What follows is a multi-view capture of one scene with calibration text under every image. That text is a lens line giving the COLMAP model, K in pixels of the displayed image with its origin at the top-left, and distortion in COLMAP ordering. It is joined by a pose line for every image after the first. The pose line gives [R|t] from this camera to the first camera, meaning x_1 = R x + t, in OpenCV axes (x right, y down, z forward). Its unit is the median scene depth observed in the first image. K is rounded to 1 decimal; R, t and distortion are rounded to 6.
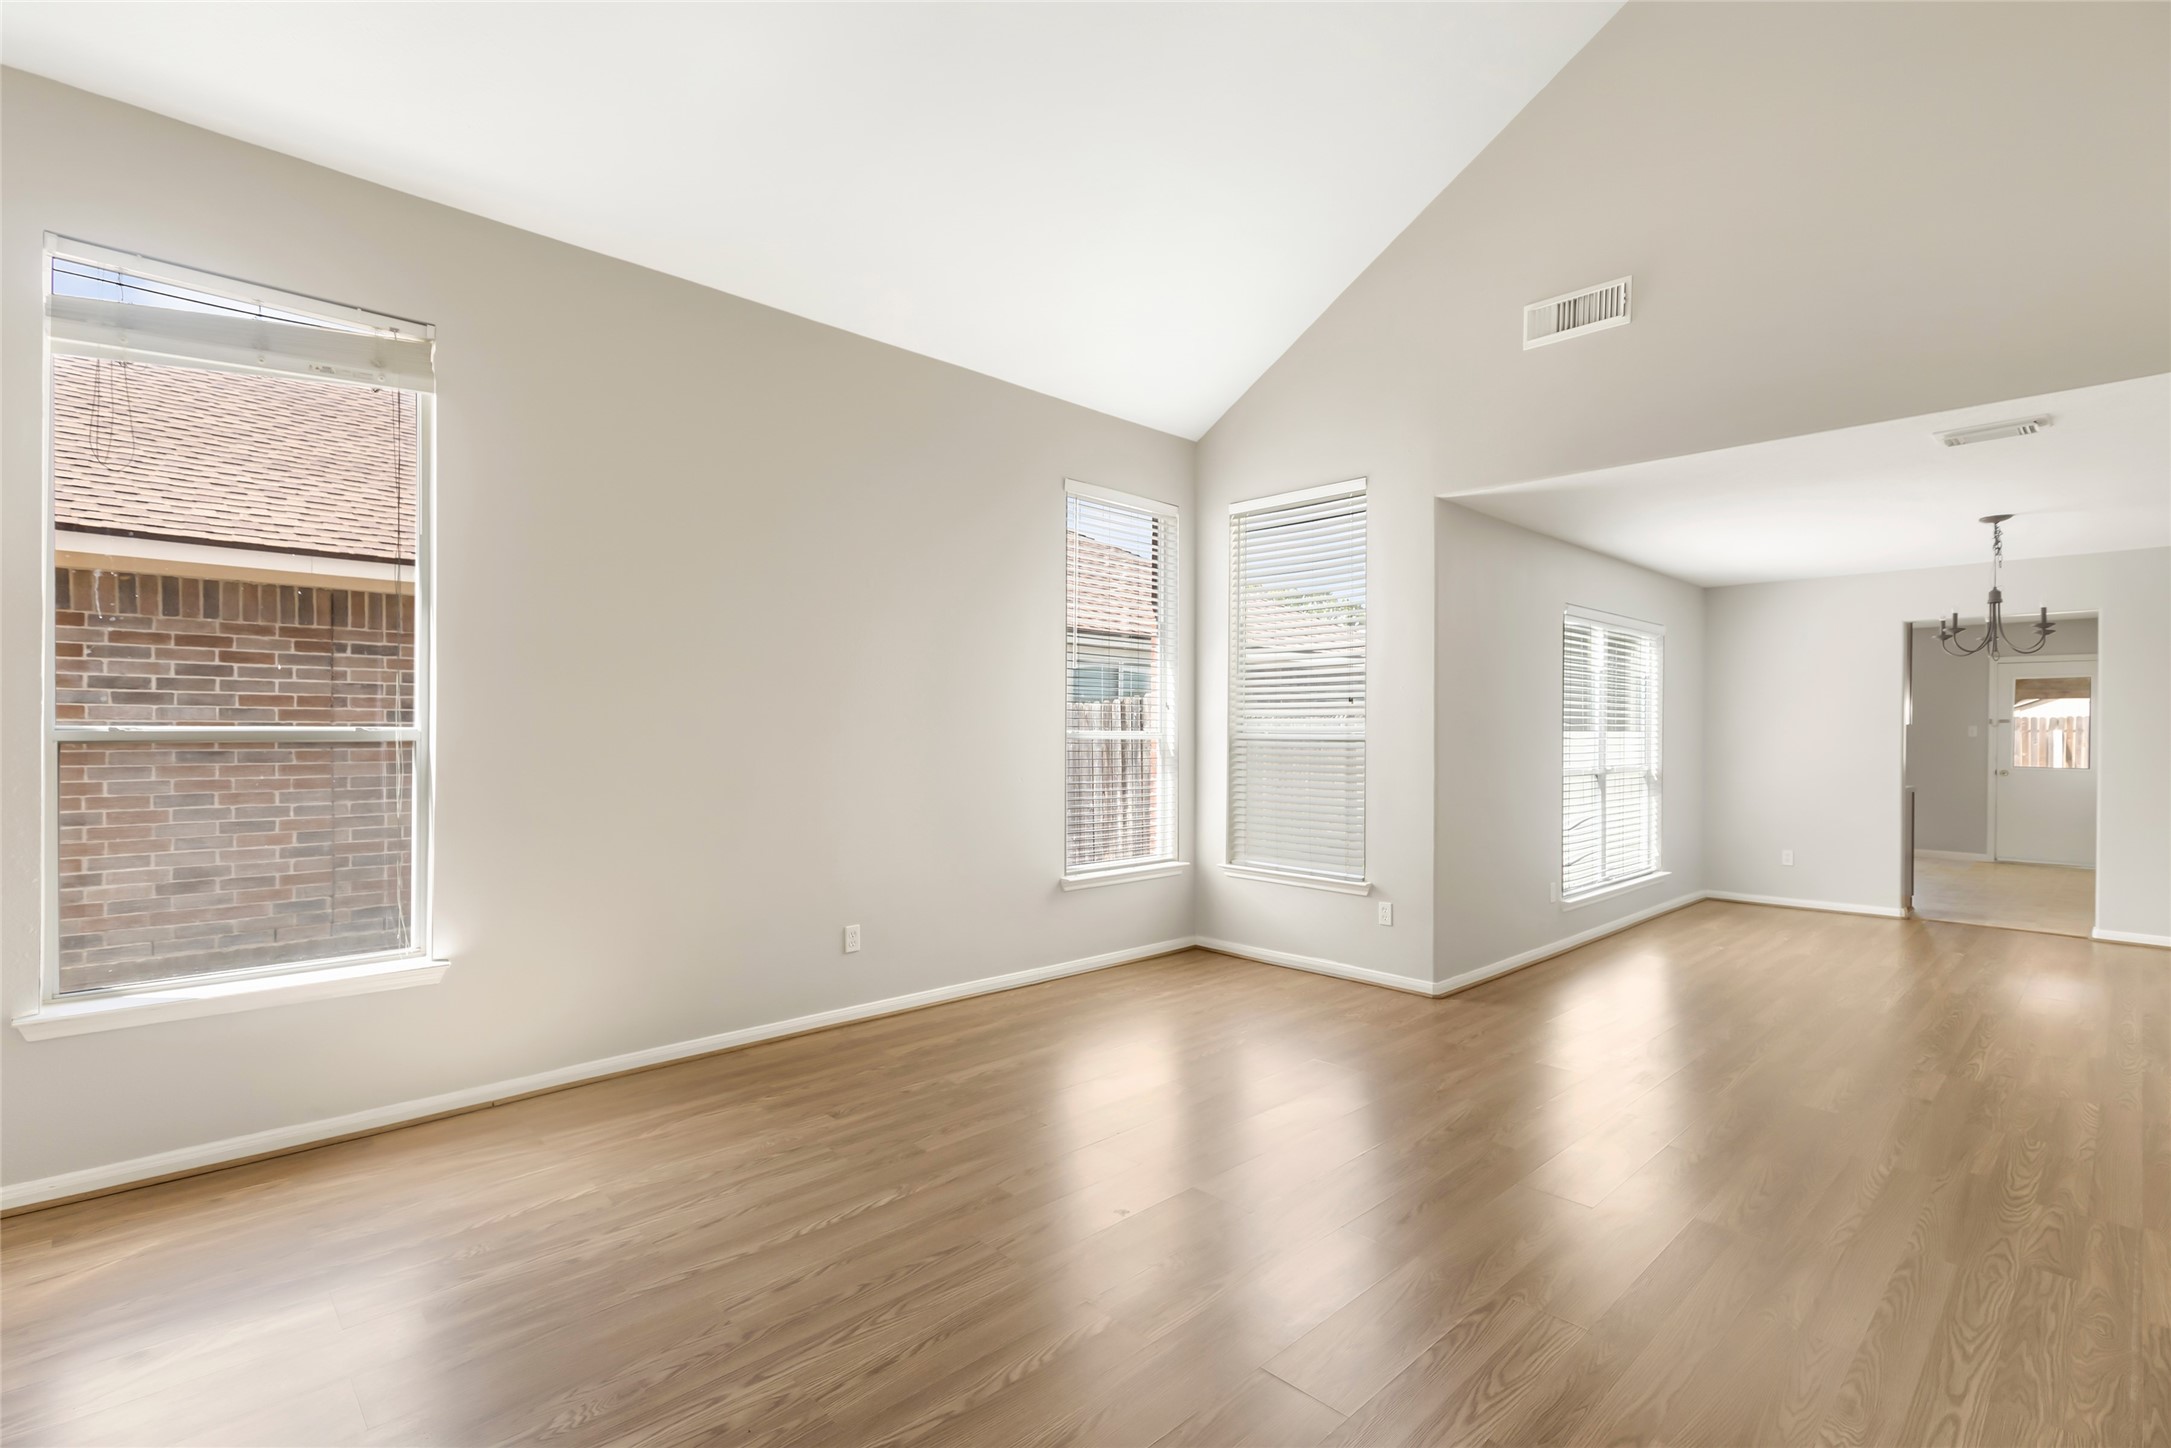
lens RADIAL K [[1005.5, 0, 1088.5], [0, 1005.5, 728.4], [0, 0, 1]] dist [0.003152, 0.000014]
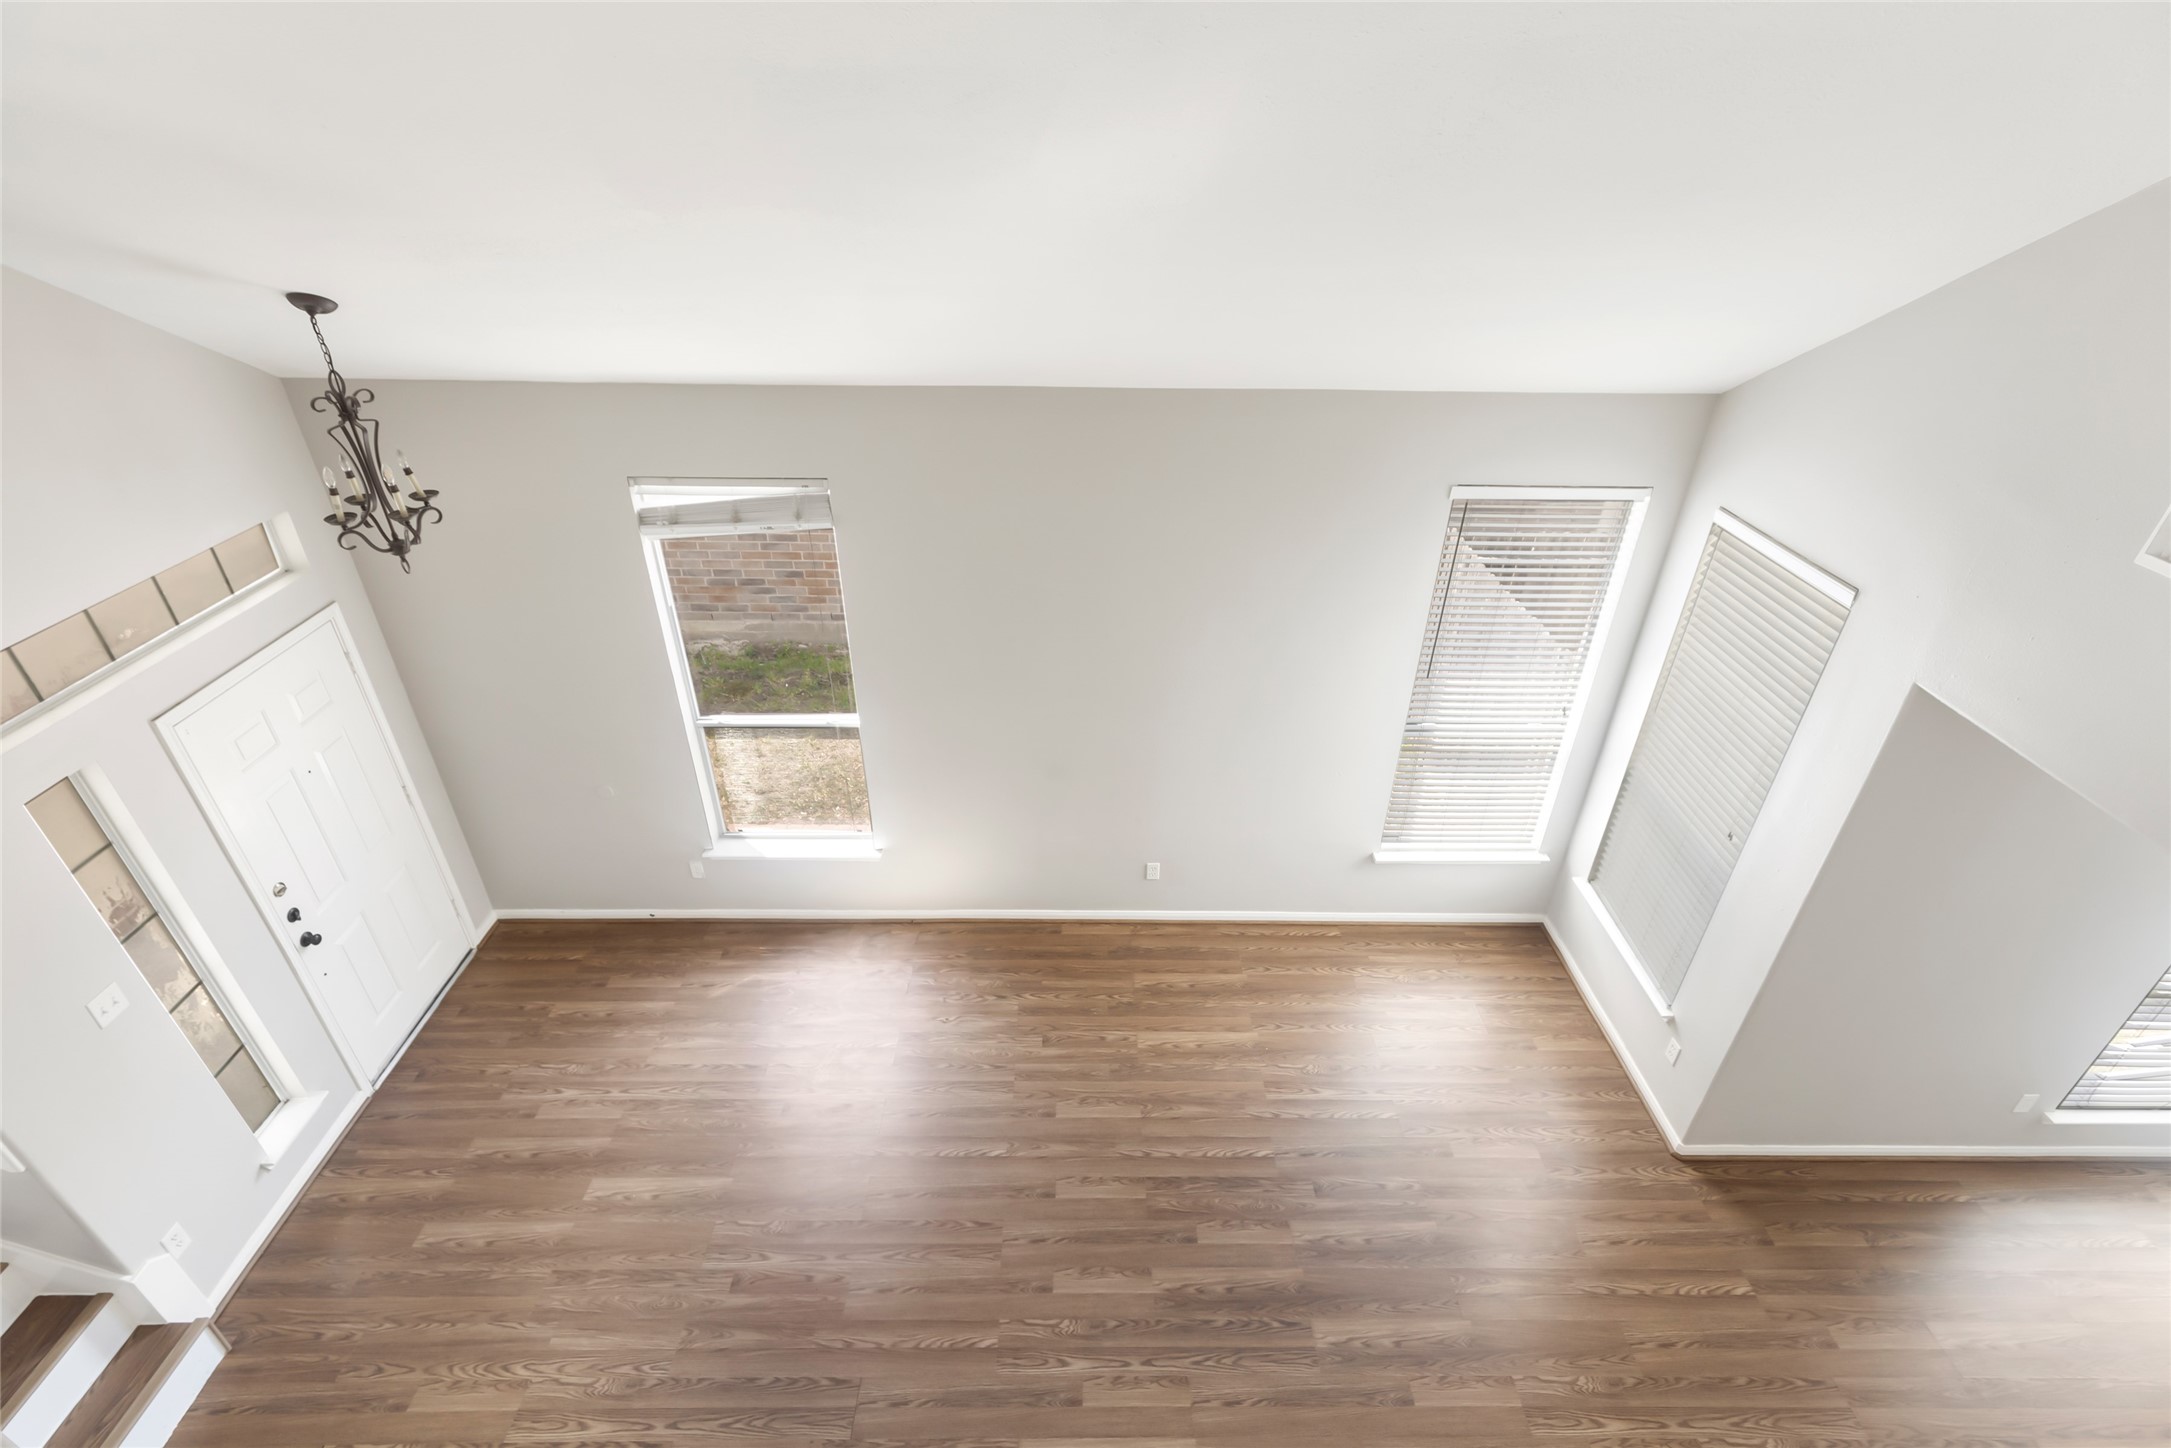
lens RADIAL K [[994.6, 0, 1073.2], [0, 994.6, 729.6], [0, 0, 1]] dist [0.004616, 0.000139]
pose [[0.724661, 0.359533, -0.587879, 0.456390], [-0.000690, 0.853483, 0.521120, -0.741786], [0.689105, -0.377230, 0.618735, 0.251557]]
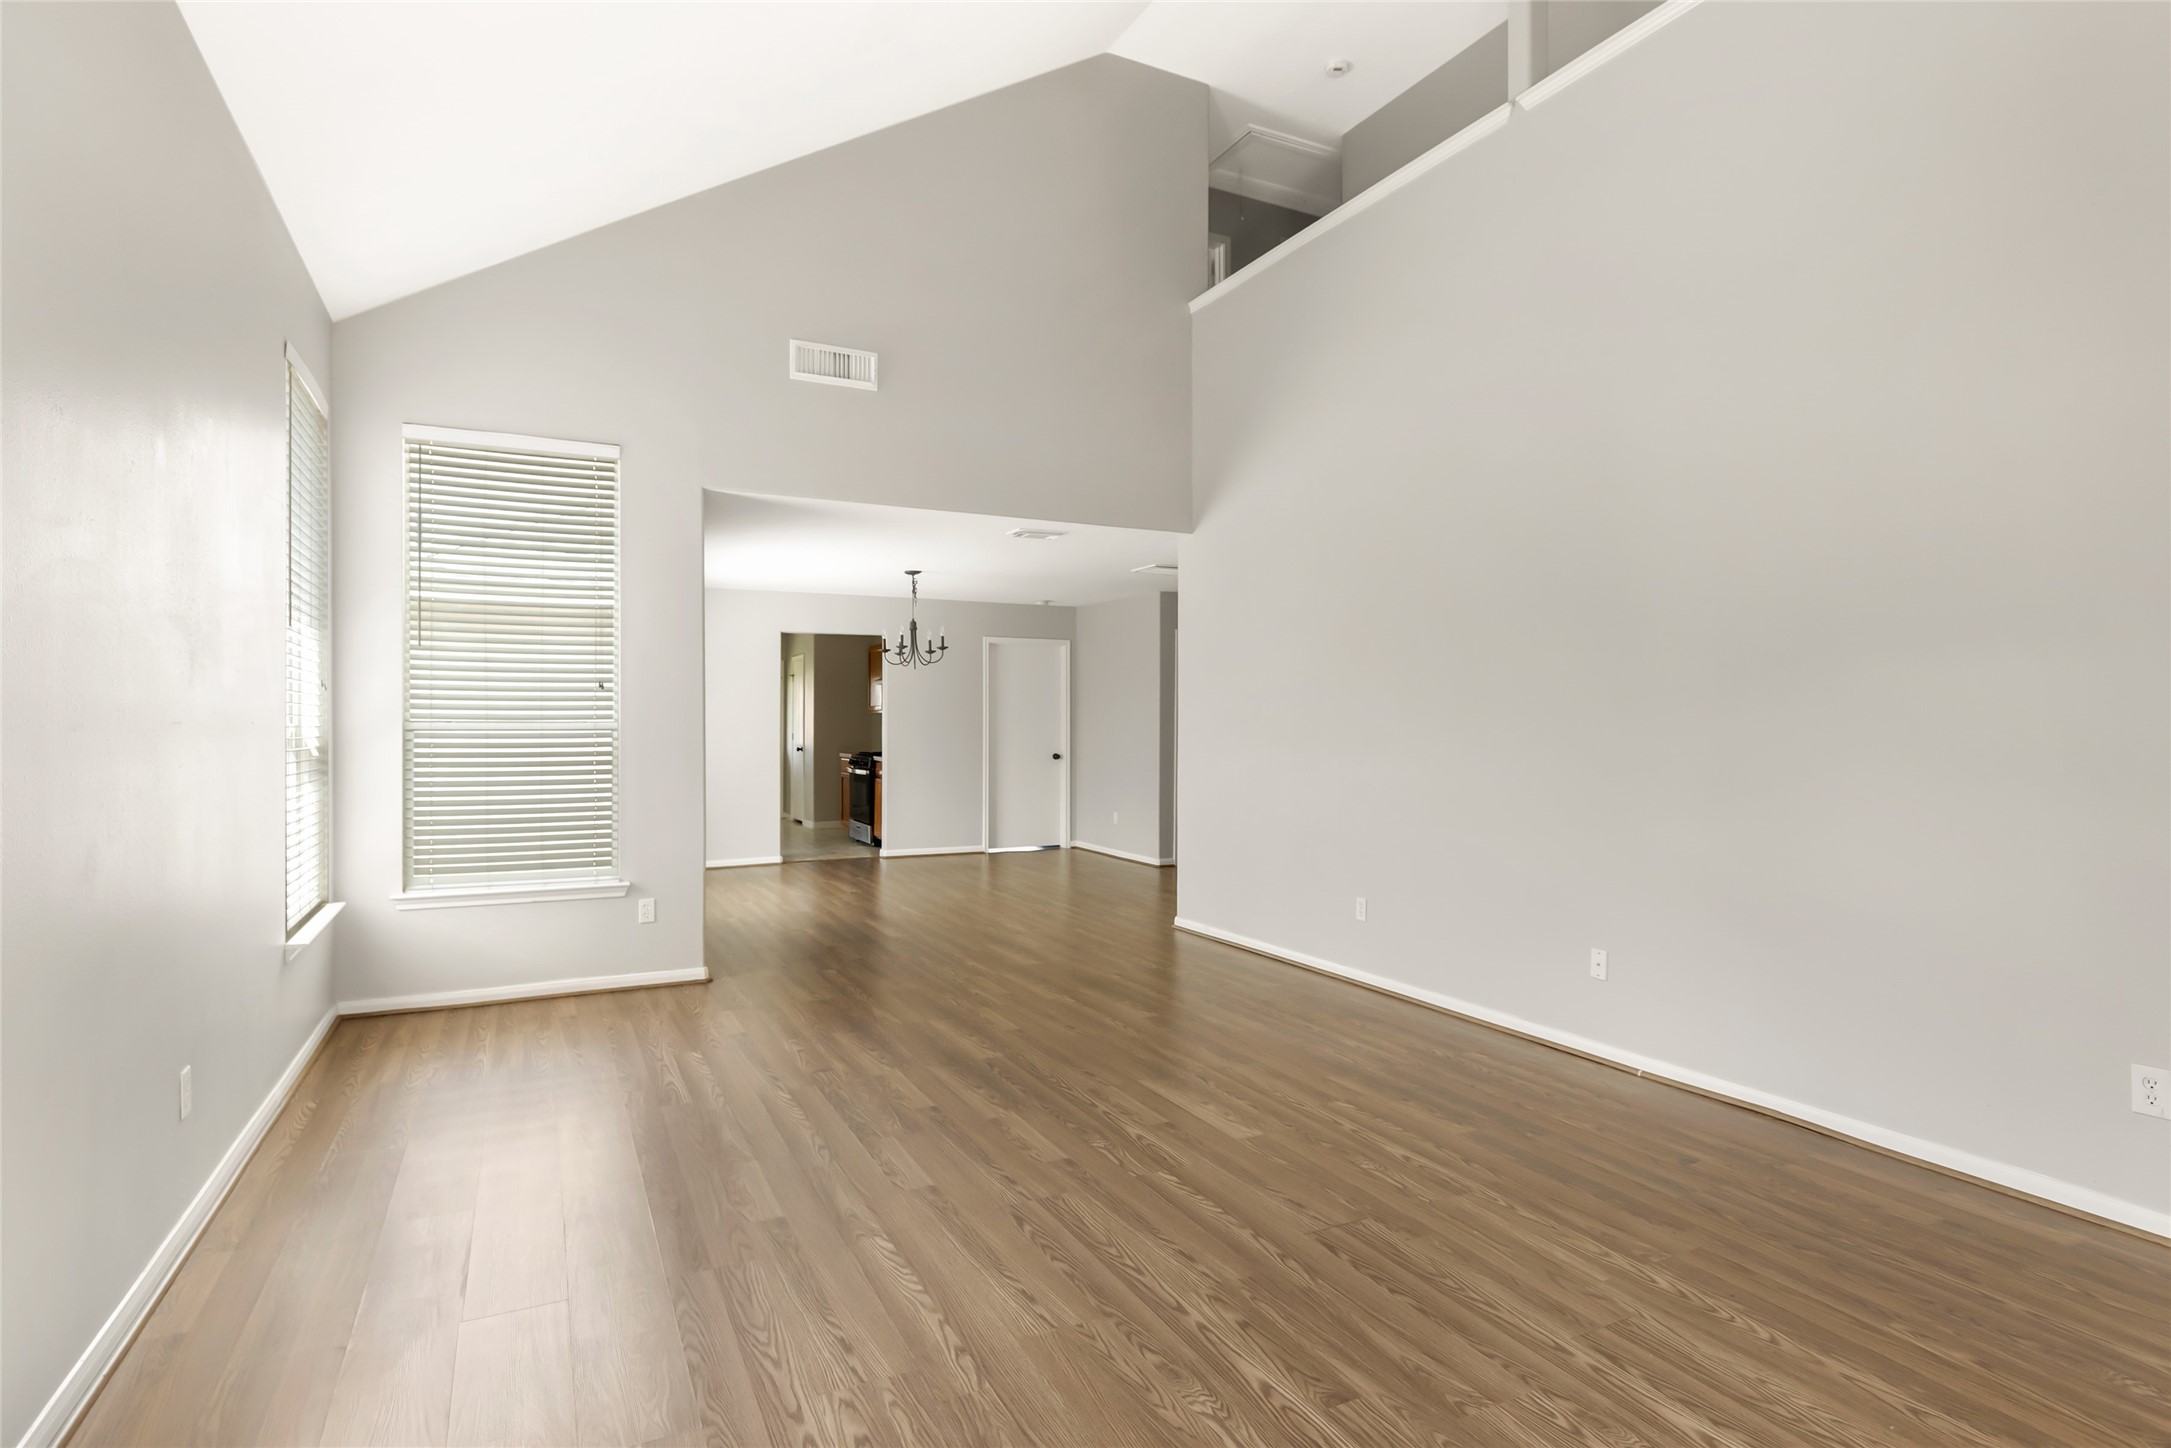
lens RADIAL K [[1115.0, 0, 1094.4], [0, 1115.0, 726.0], [0, 0, 1]] dist [0.001535, 0.000315]
pose [[0.289740, -0.011528, 0.957036, -0.829080], [-0.000015, 0.999927, 0.012049, -0.006191], [-0.957105, -0.003505, 0.289719, 0.399632]]
